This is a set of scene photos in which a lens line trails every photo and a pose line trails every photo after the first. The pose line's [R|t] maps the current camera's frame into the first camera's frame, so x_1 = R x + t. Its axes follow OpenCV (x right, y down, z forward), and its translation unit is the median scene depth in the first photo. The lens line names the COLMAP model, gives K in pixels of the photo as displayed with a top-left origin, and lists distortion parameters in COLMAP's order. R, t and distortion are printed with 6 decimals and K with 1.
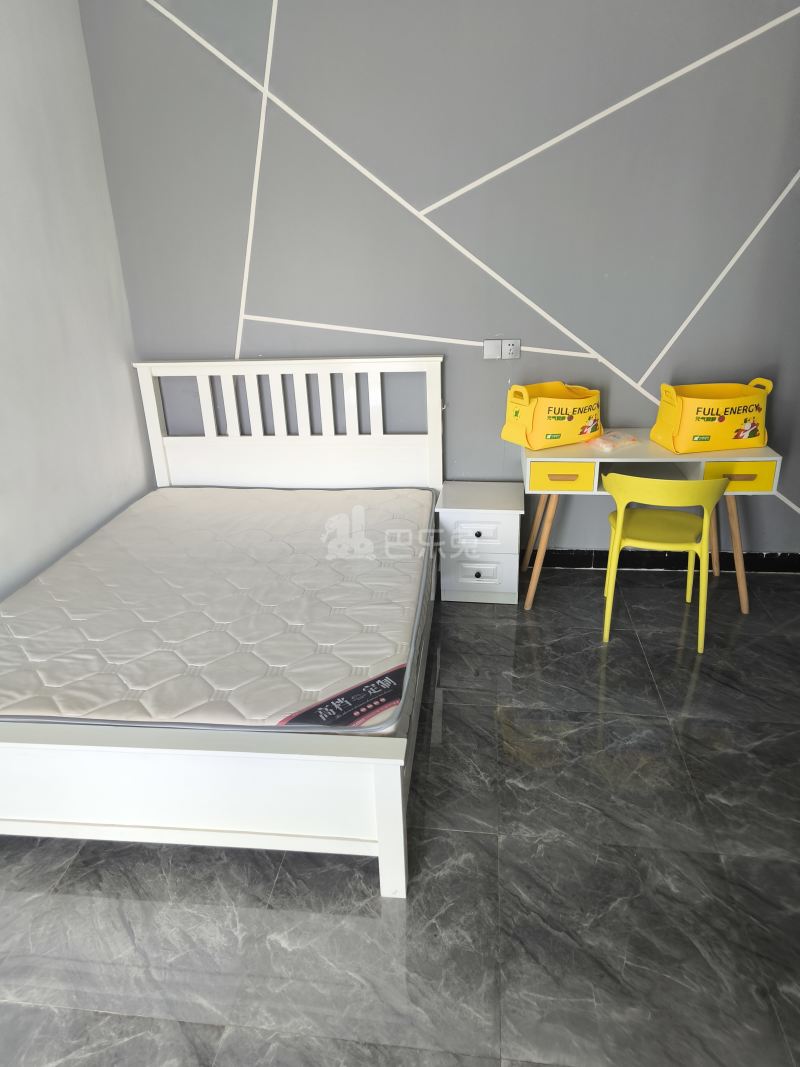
lens RADIAL K [[715.9, 0, 400.0], [0, 715.9, 533.5], [0, 0, 1]] dist [0.085713, -0.080830]
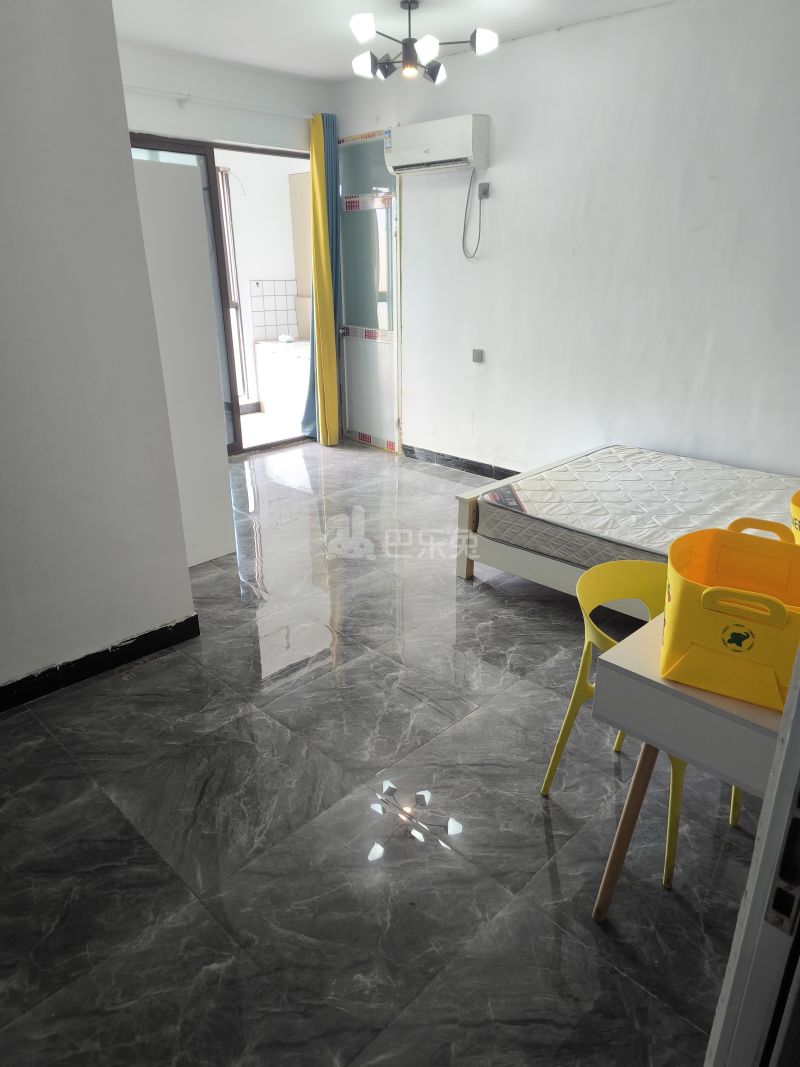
lens RADIAL K [[714.0, 0, 395.6], [0, 714.0, 533.5], [0, 0, 1]] dist [0.057610, -0.026029]
pose [[-0.623783, 0.314475, -0.715542, 1.524478], [-0.278264, 0.766149, 0.579296, -0.717224], [0.730386, 0.560465, -0.390404, 1.587548]]
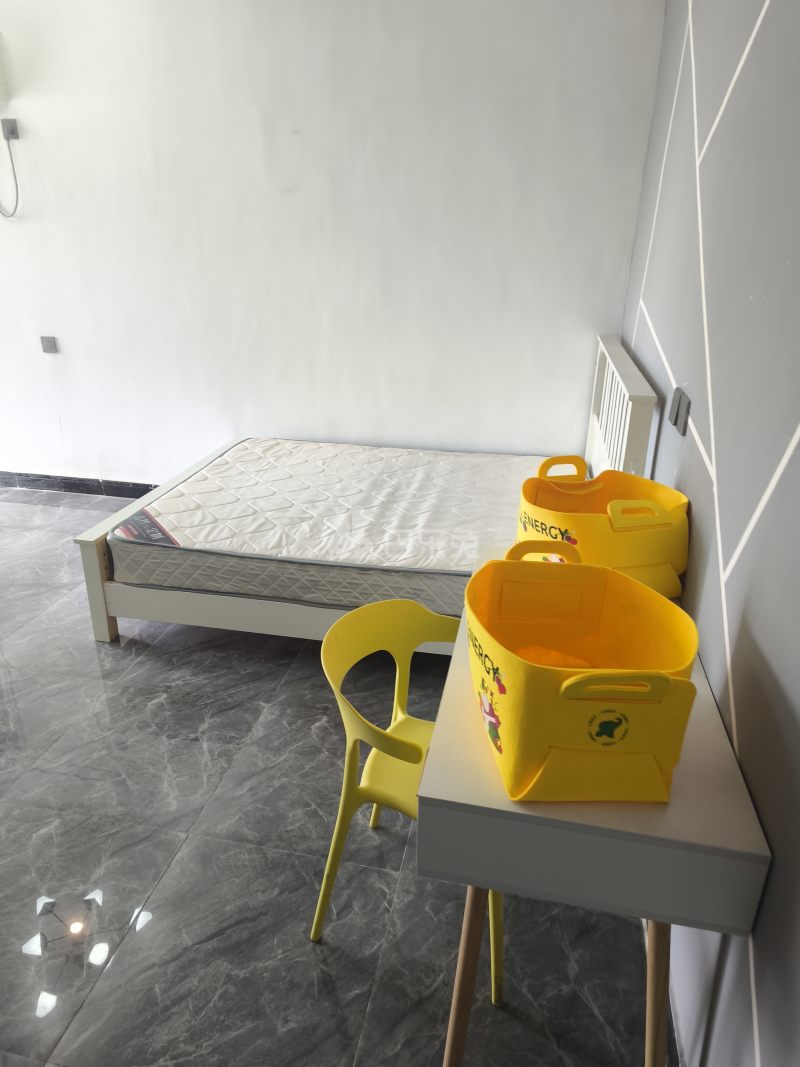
lens RADIAL K [[714.0, 0, 395.6], [0, 714.0, 533.5], [0, 0, 1]] dist [0.057610, -0.026029]
pose [[-0.100475, 0.413140, -0.905108, 1.237739], [-0.386308, 0.822140, 0.418153, -0.578410], [0.916881, 0.391664, 0.076995, 1.367155]]
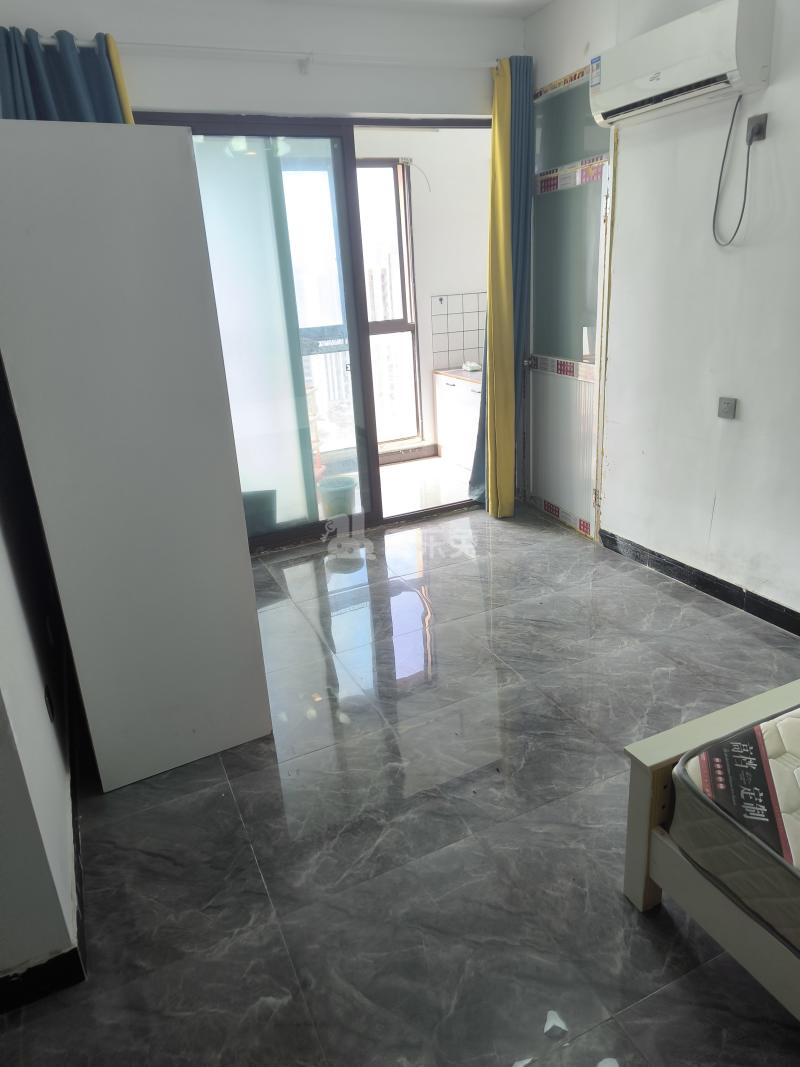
lens RADIAL K [[707.4, 0, 395.4], [0, 707.4, 522.2], [0, 0, 1]] dist [0.061167, -0.030706]
pose [[-0.850755, 0.254568, -0.459794, 0.600577], [-0.115661, 0.762726, 0.636296, -0.487248], [0.512677, 0.594512, -0.619449, 1.138428]]
